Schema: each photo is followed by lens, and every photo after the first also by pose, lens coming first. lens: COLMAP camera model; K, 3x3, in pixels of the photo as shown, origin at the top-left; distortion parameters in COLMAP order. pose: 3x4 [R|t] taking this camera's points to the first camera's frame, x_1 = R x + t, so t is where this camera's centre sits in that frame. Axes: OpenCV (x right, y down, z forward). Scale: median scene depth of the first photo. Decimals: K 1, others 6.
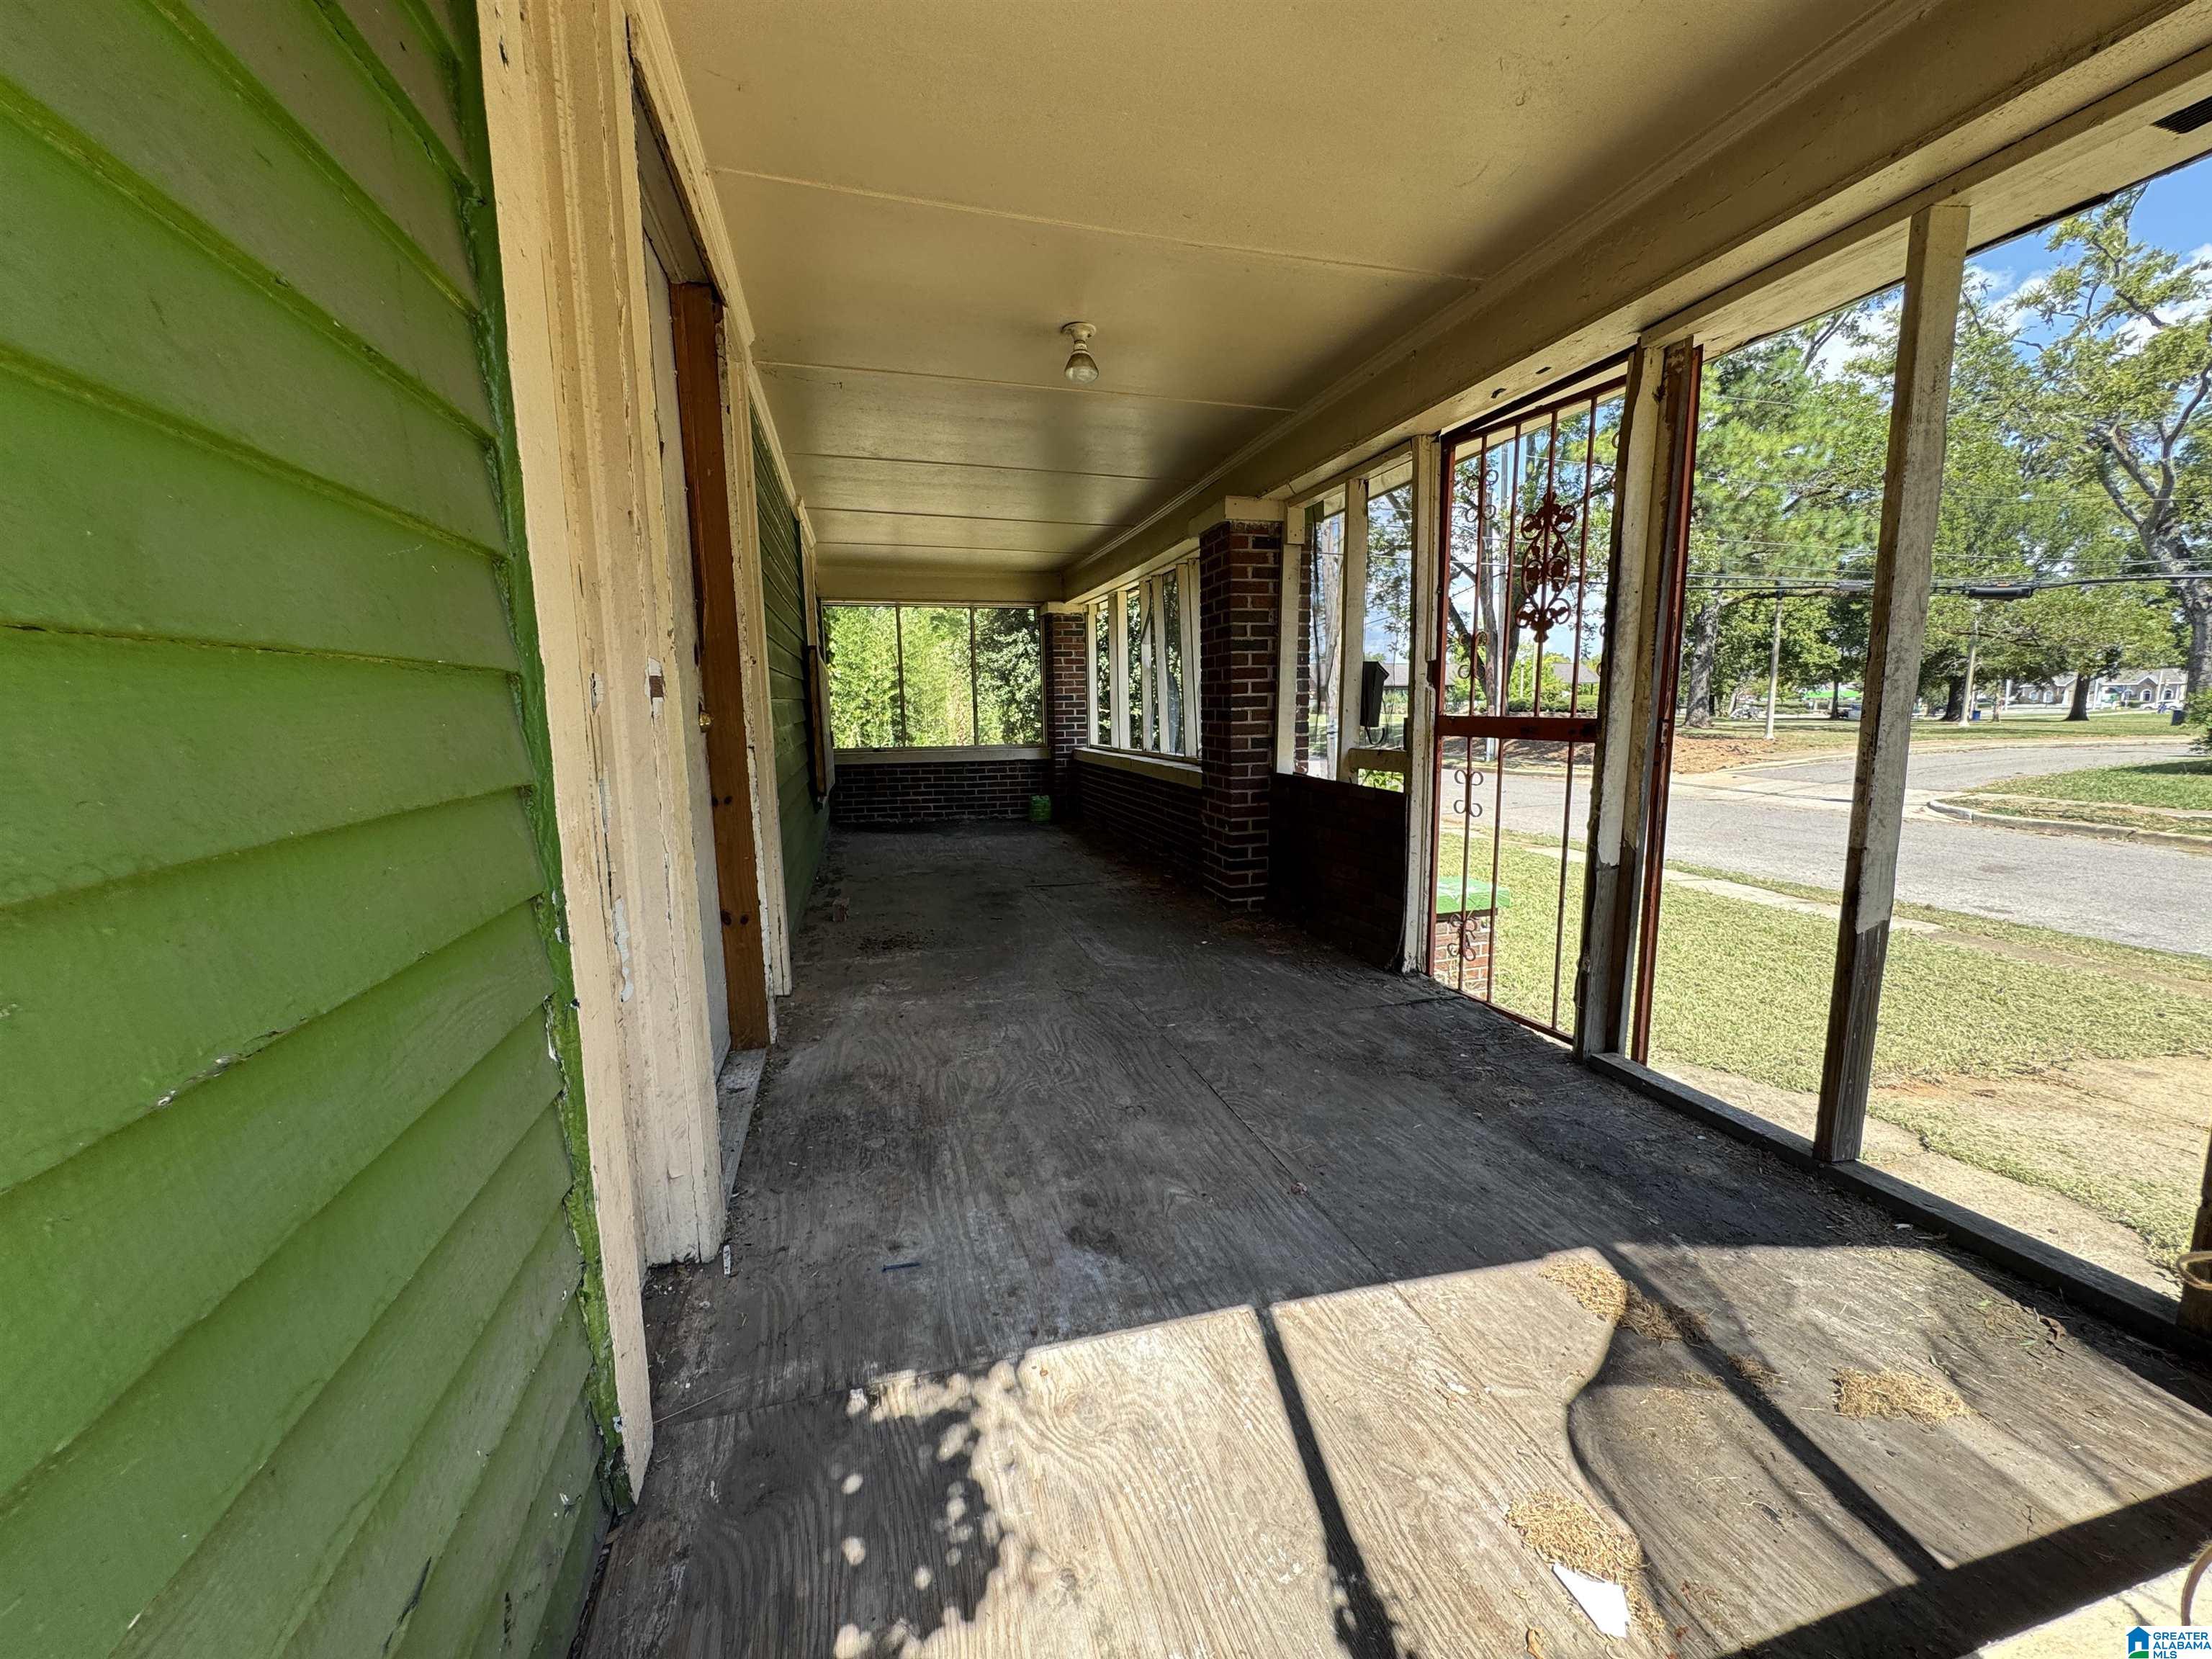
lens RADIAL K [[888.5, 0, 1105.9], [0, 888.5, 827.5], [0, 0, 1]] dist [-0.006174, 0.001312]
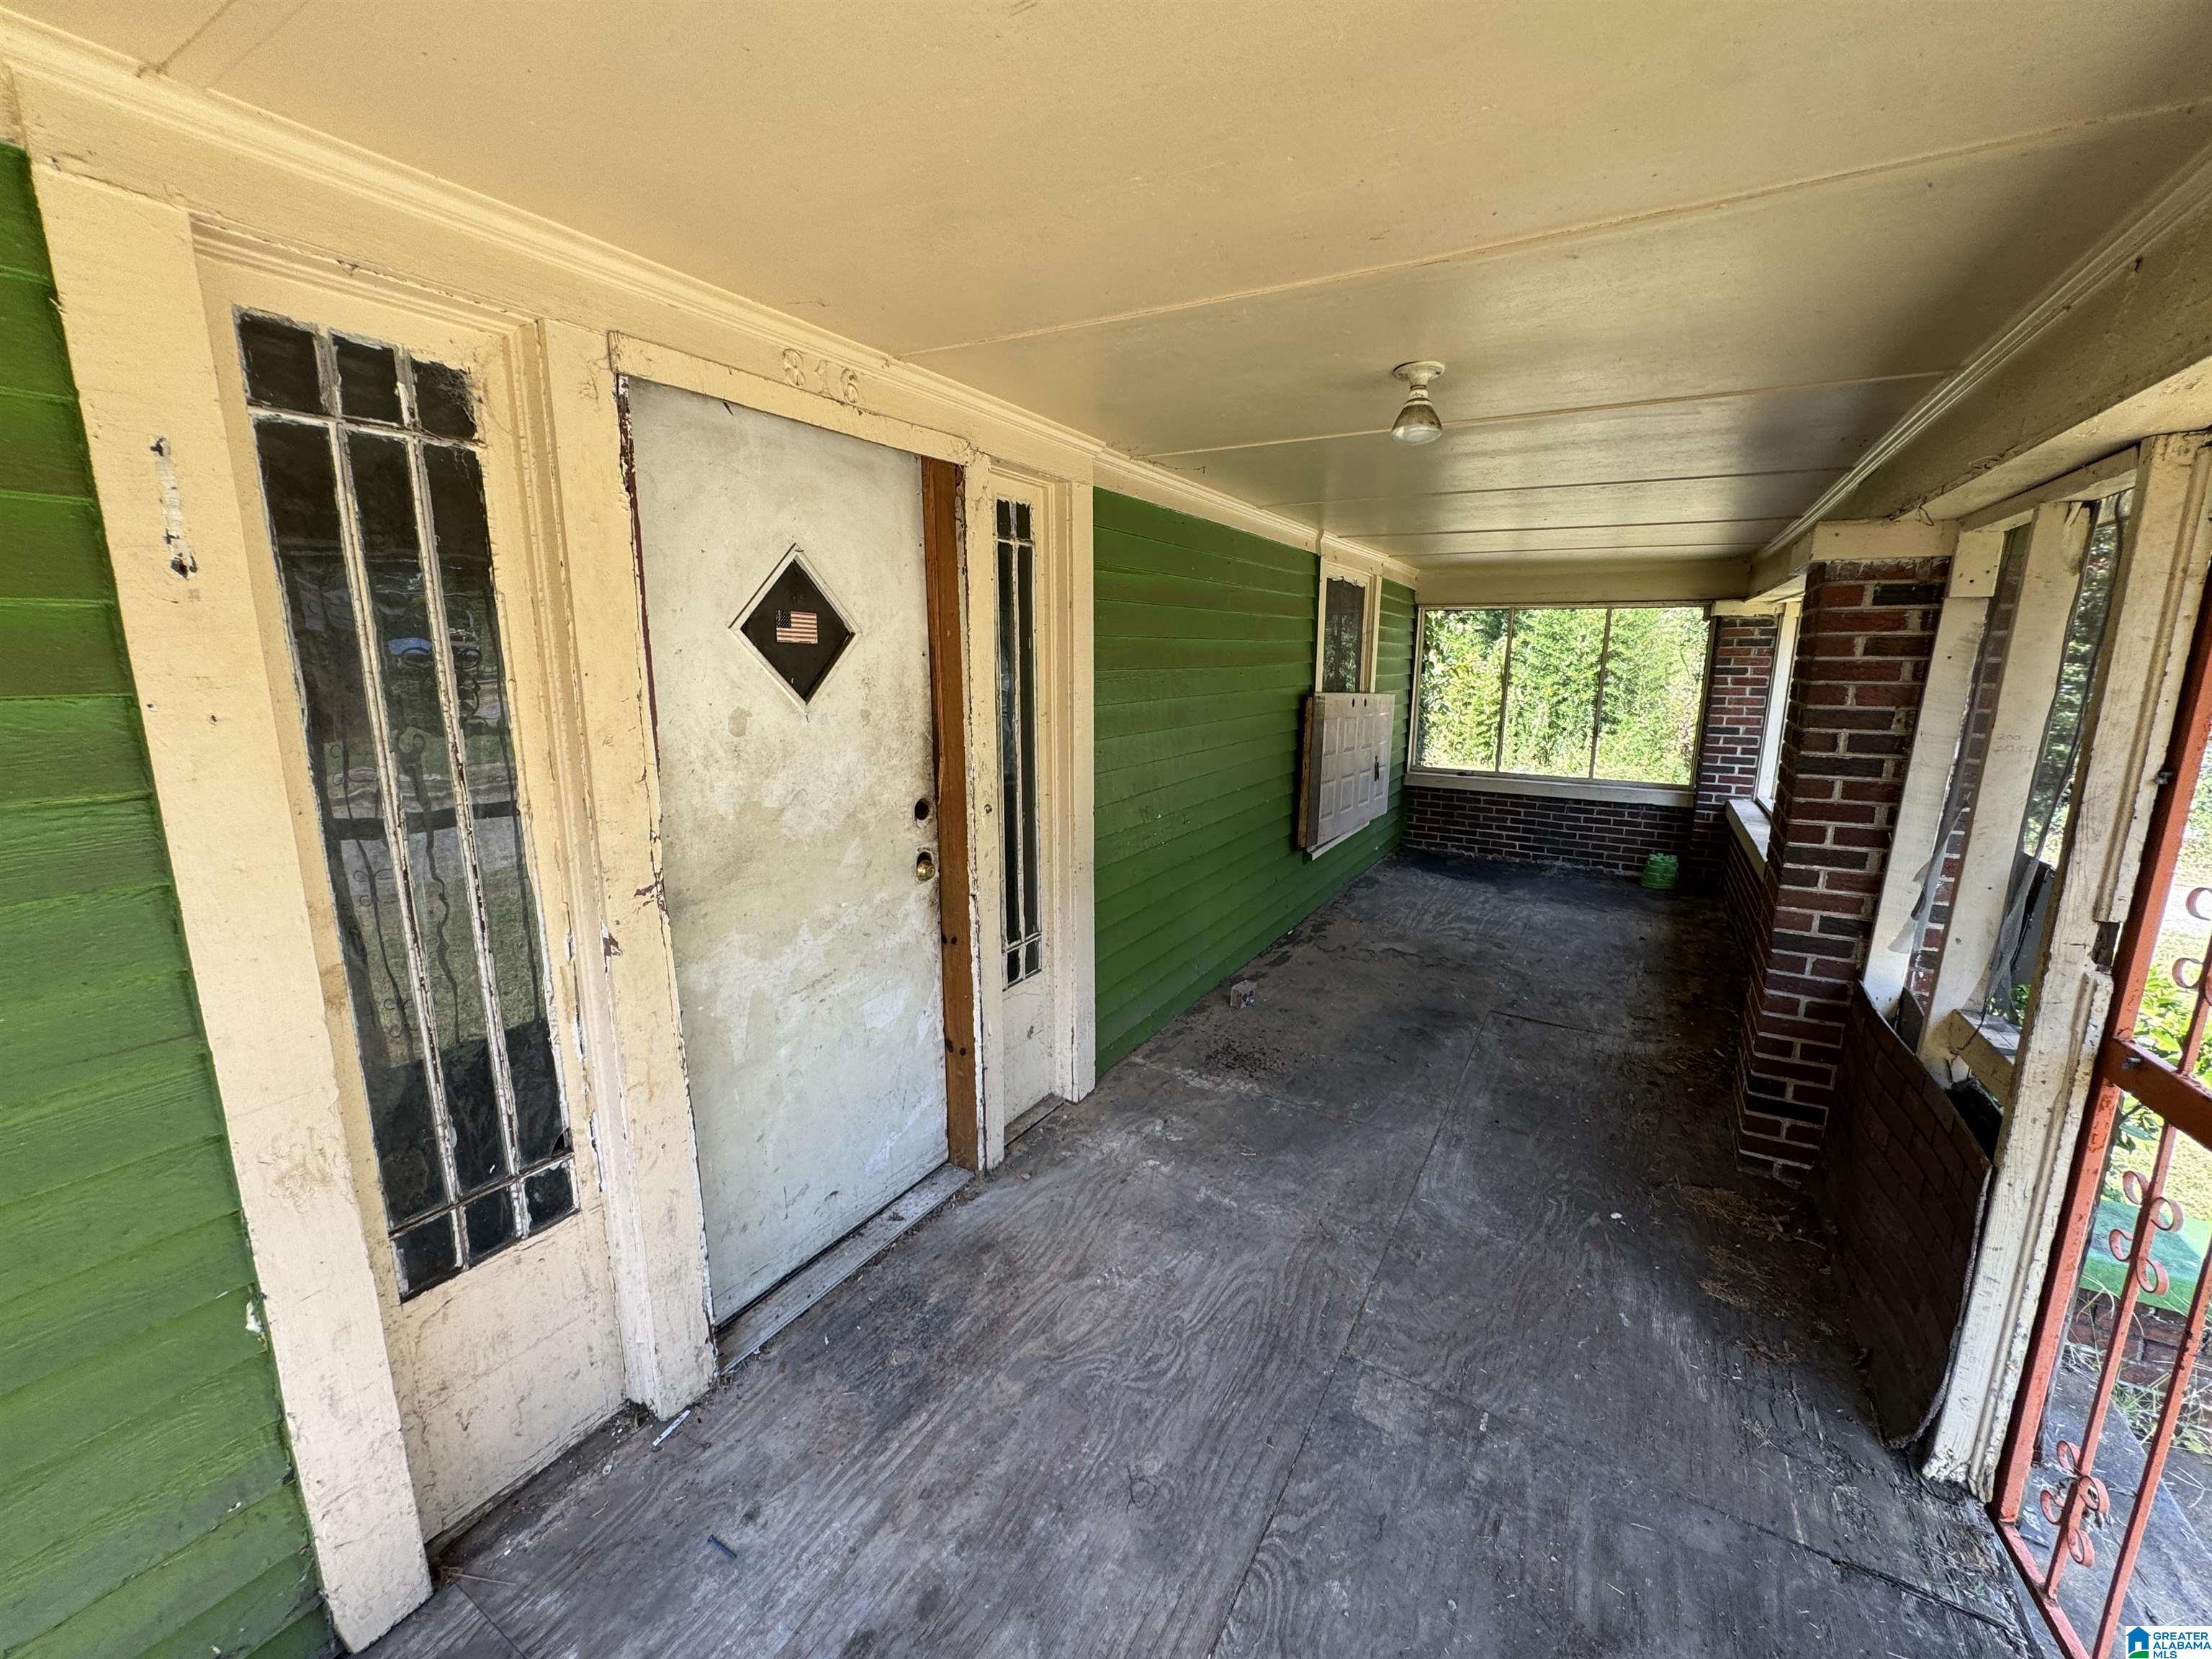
lens RADIAL K [[888.5, 0, 1109.9], [0, 888.5, 826.0], [0, 0, 1]] dist [-0.006174, 0.001312]
pose [[0.696619, 0.156251, -0.700220, 0.303593], [-0.112074, 0.987714, 0.108907, -0.219080], [0.708634, 0.002610, 0.705572, 0.286455]]
